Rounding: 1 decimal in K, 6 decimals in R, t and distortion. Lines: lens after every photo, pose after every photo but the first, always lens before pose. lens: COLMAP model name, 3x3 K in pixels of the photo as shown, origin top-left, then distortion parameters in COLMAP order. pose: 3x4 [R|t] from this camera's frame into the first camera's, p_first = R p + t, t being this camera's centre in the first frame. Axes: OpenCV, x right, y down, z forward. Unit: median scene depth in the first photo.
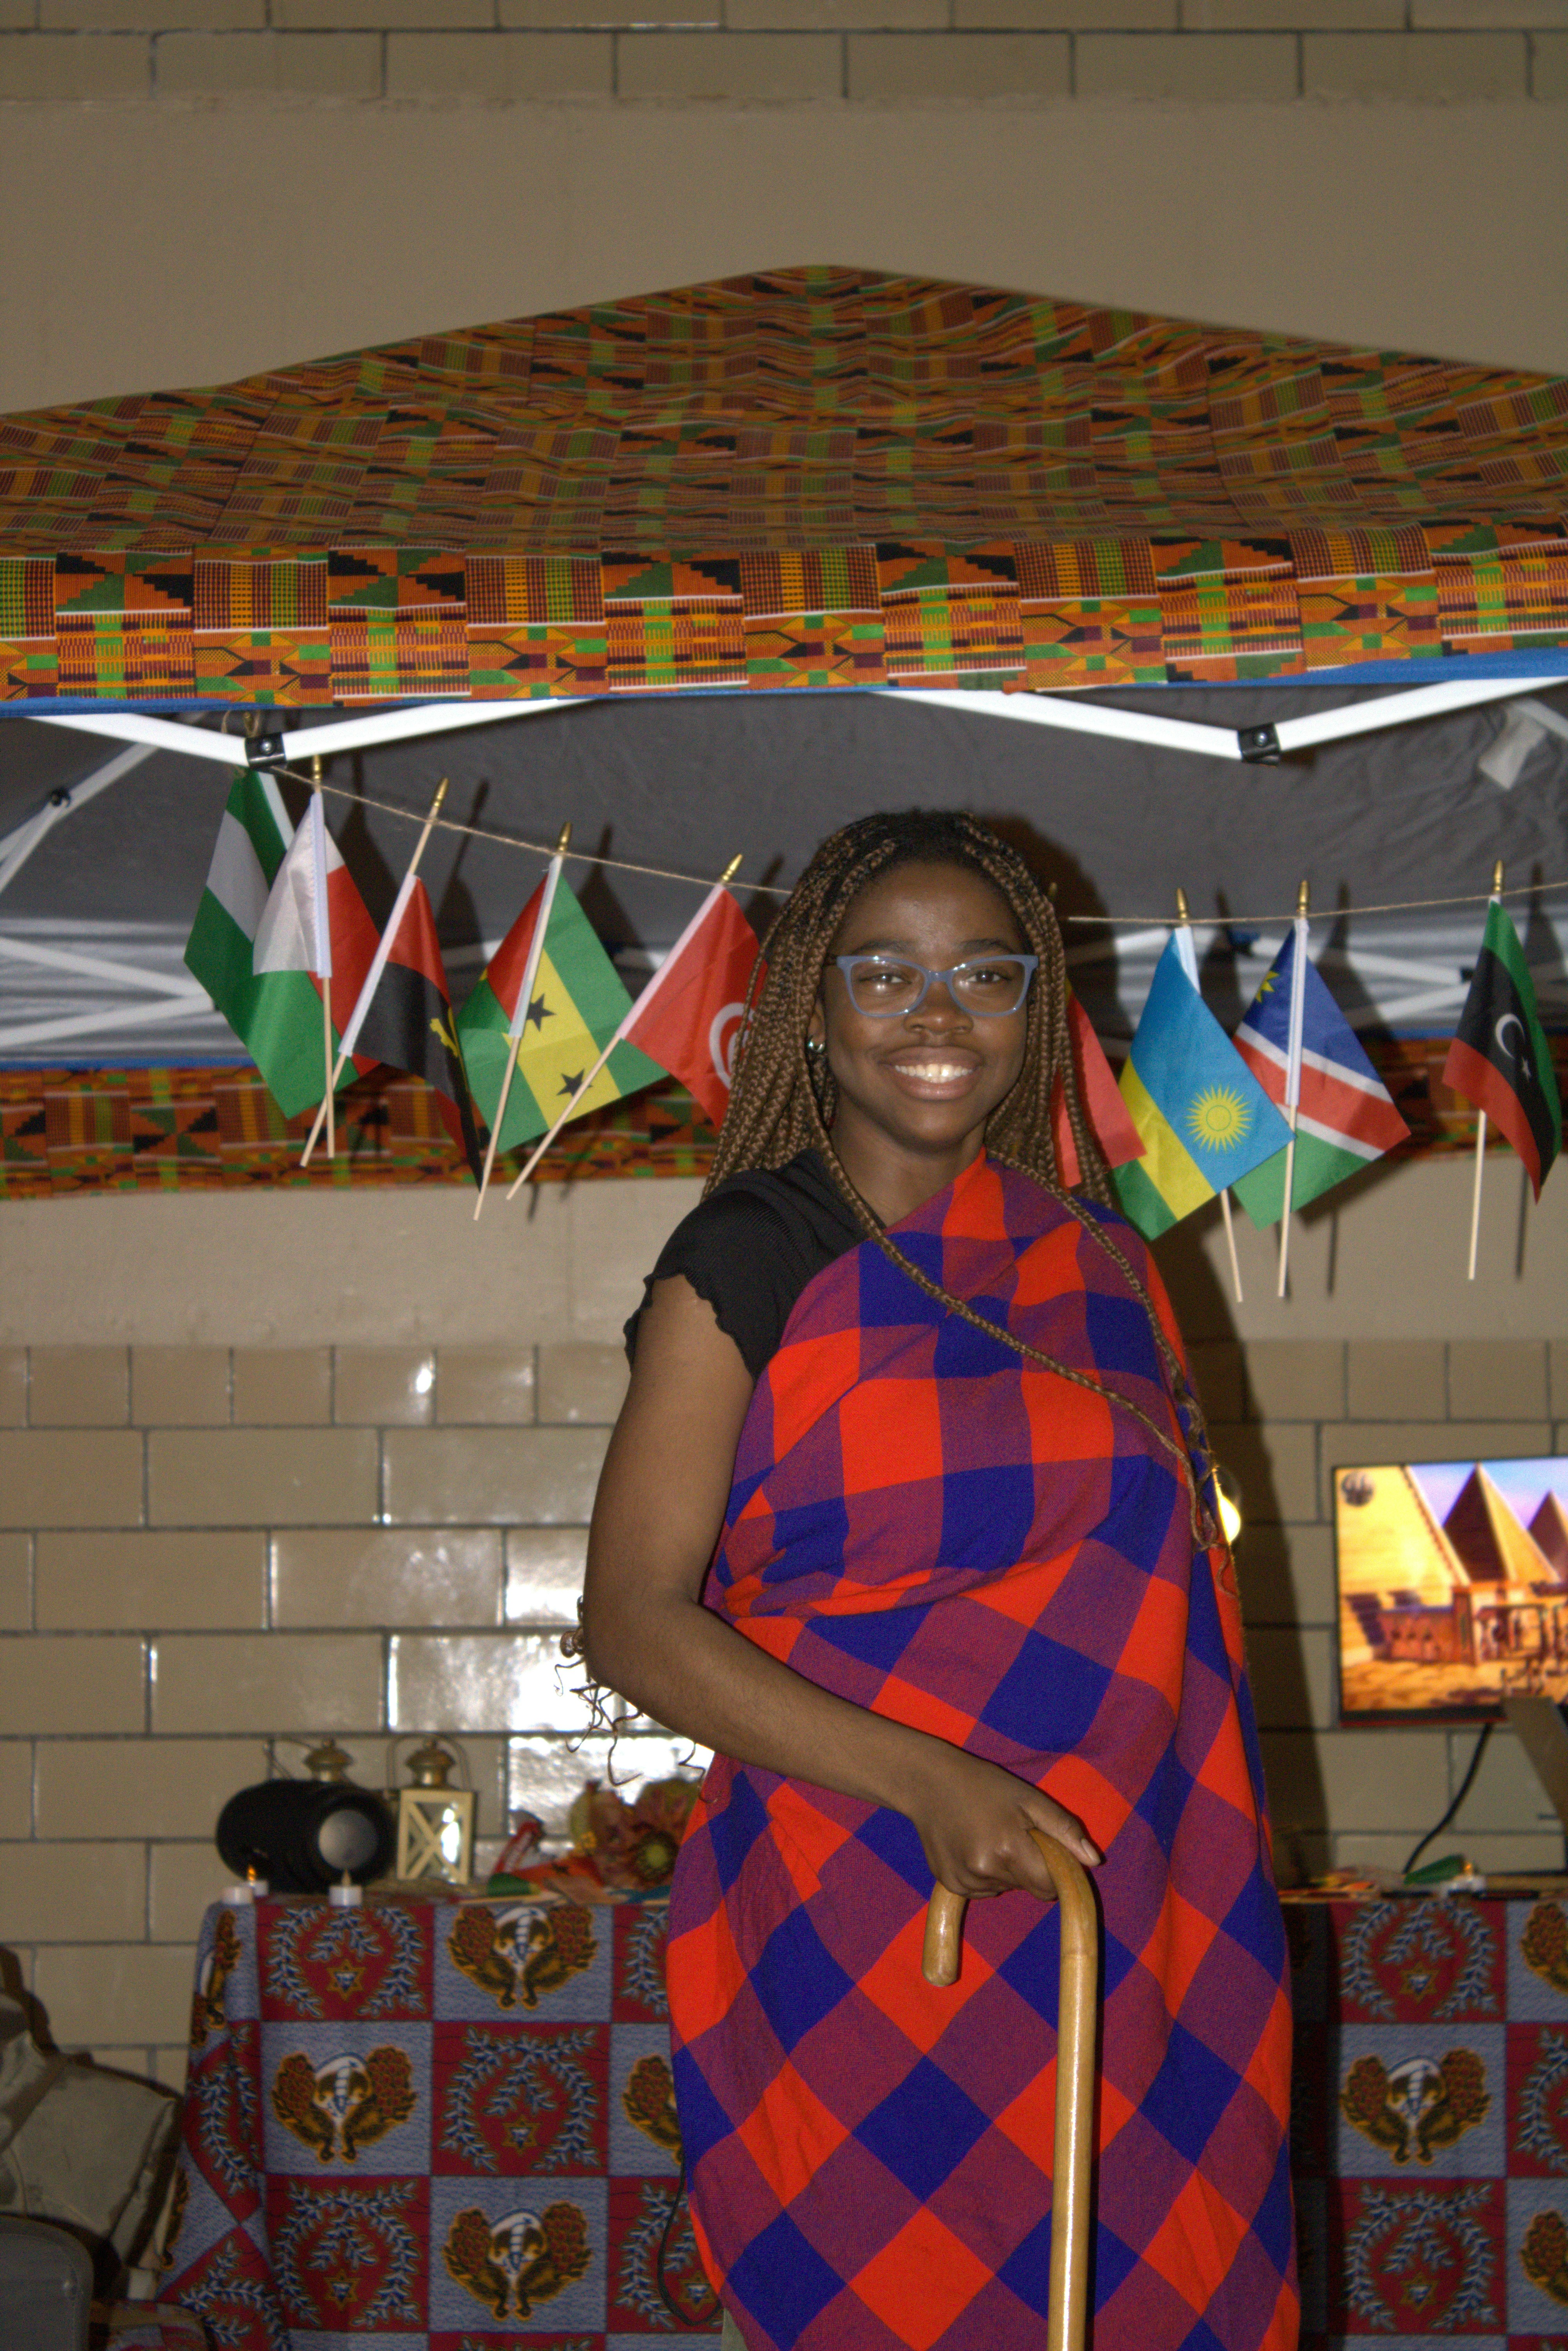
lens RADIAL K [[5533.6, 0, 784.0], [0, 5533.6, 1175.5], [0, 0, 1]] dist [0.086186, 0.057391]
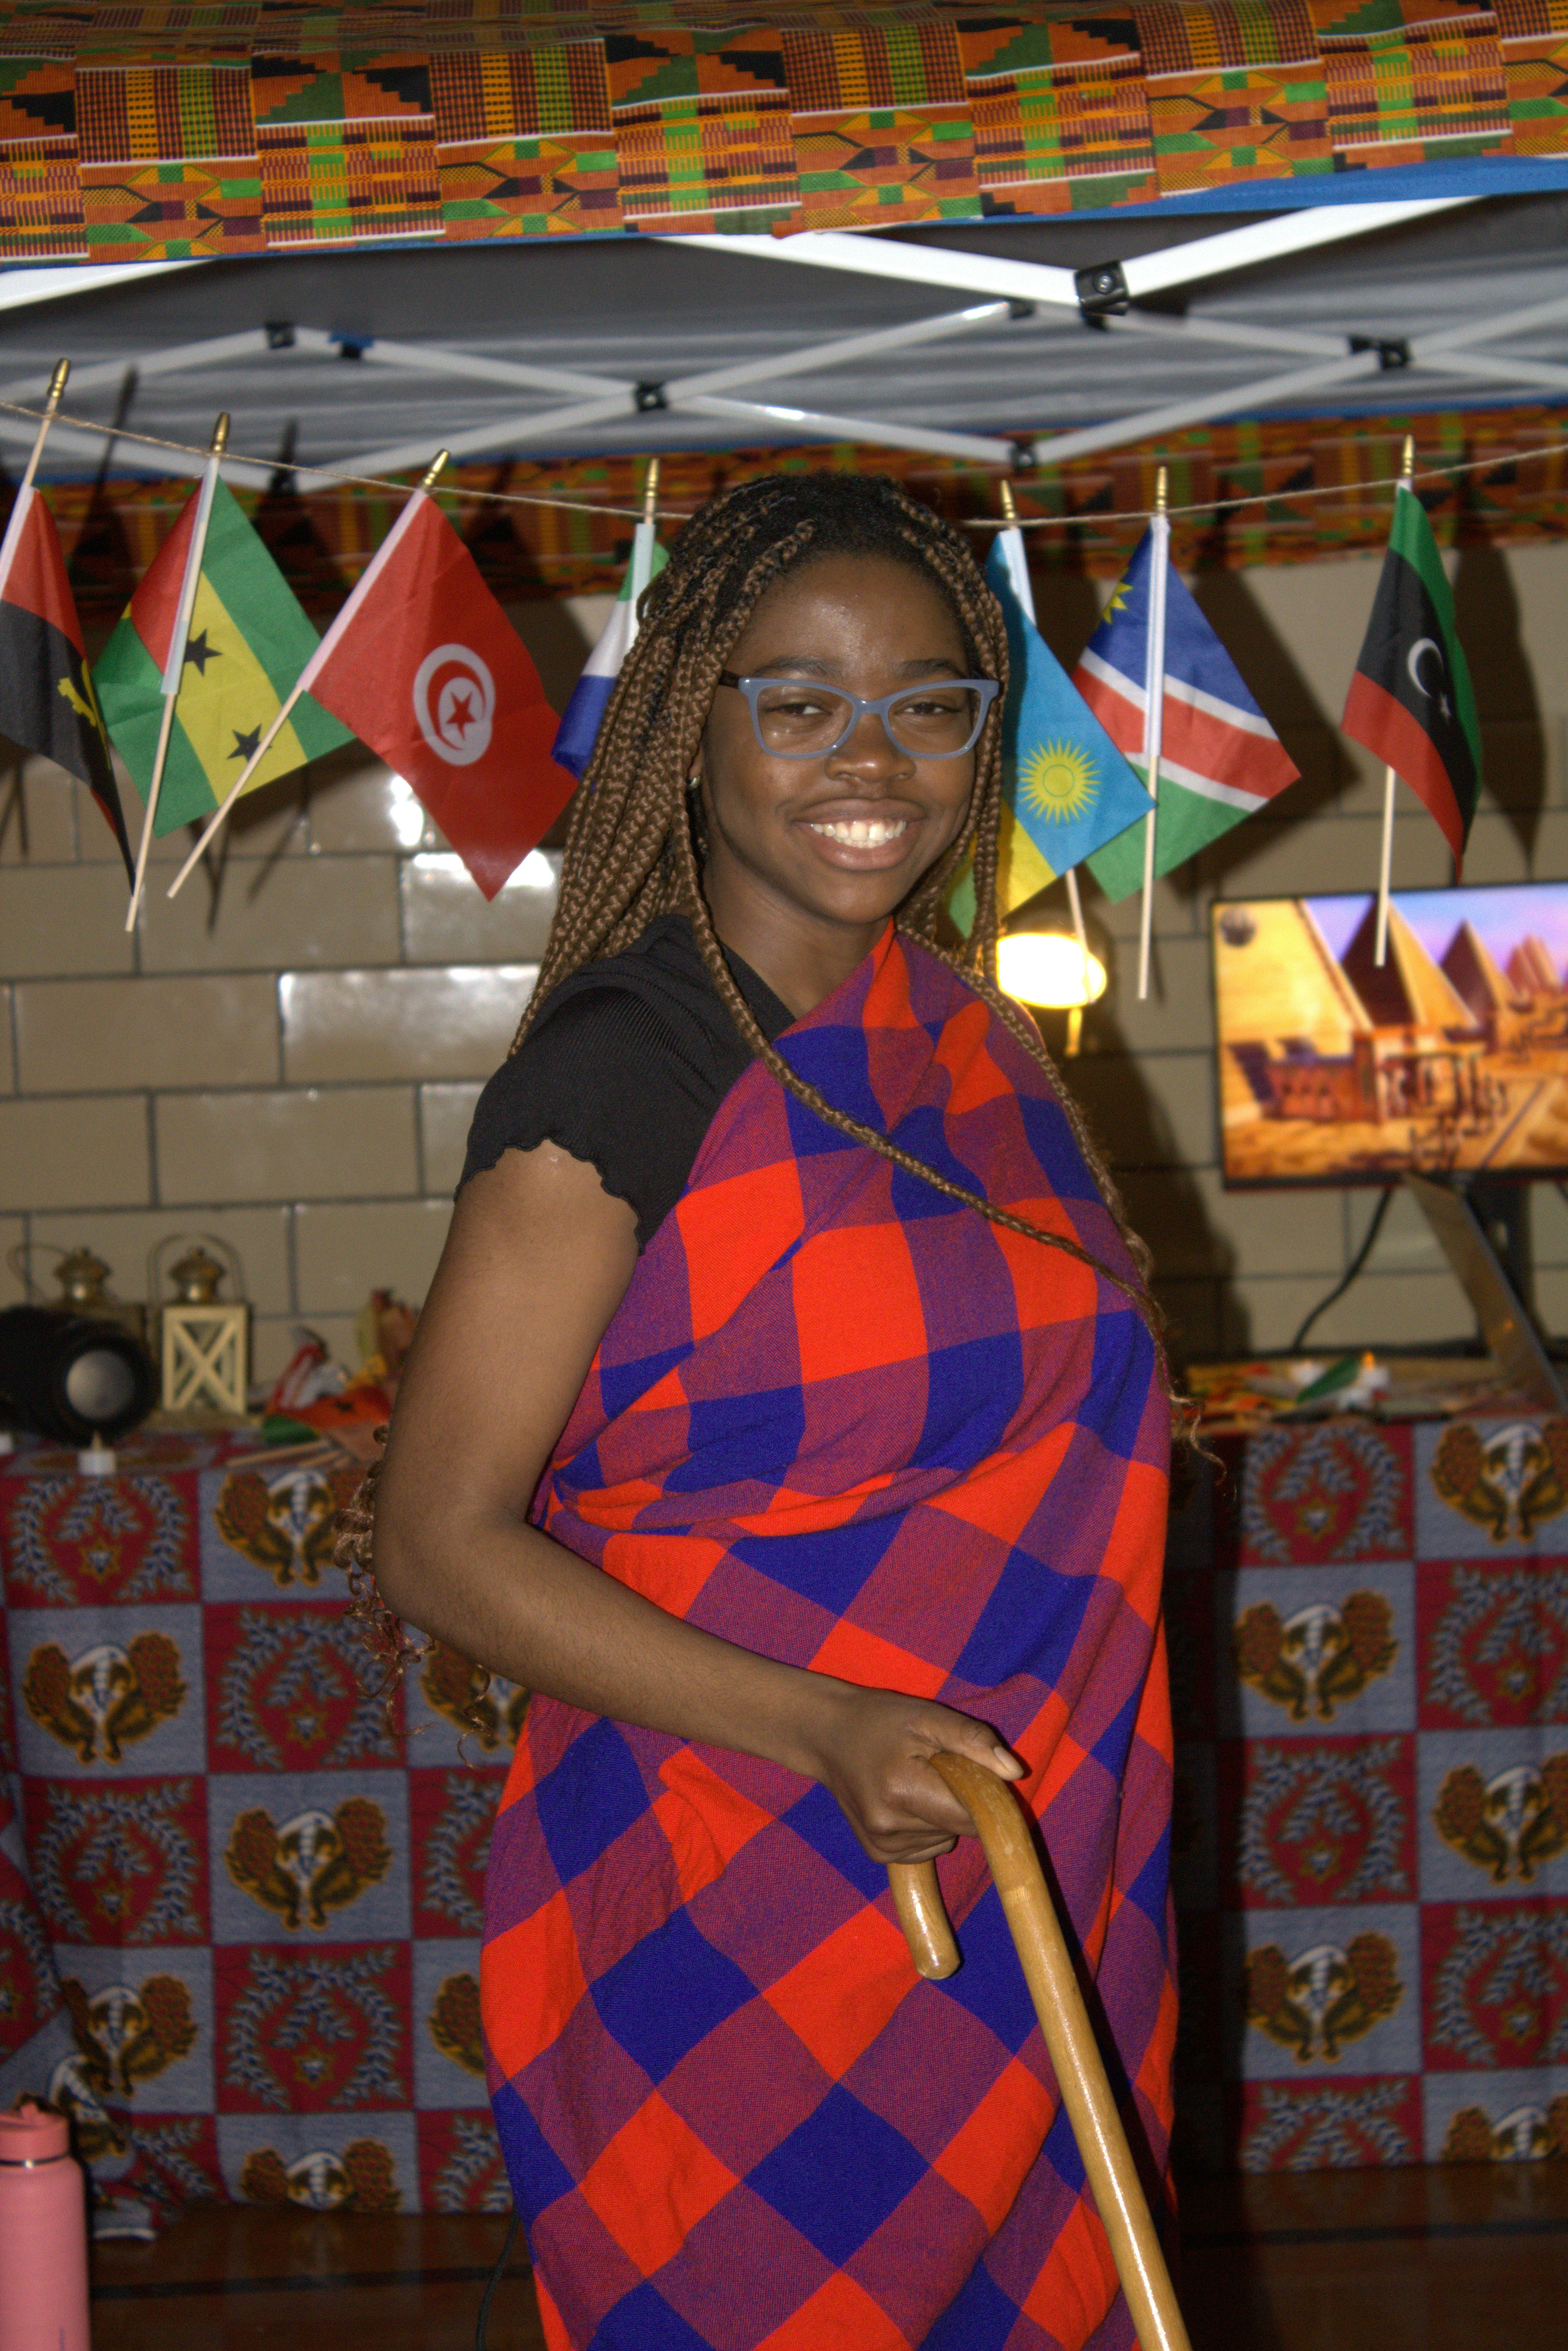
lens RADIAL K [[5533.6, 0, 784.0], [0, 5533.6, 1175.5], [0, 0, 1]] dist [0.086186, 0.057391]
pose [[0.999290, -0.032940, 0.018270, 0.022267], [0.029400, 0.985282, 0.168390, -0.087492], [-0.023548, -0.167734, 0.985551, 0.205916]]
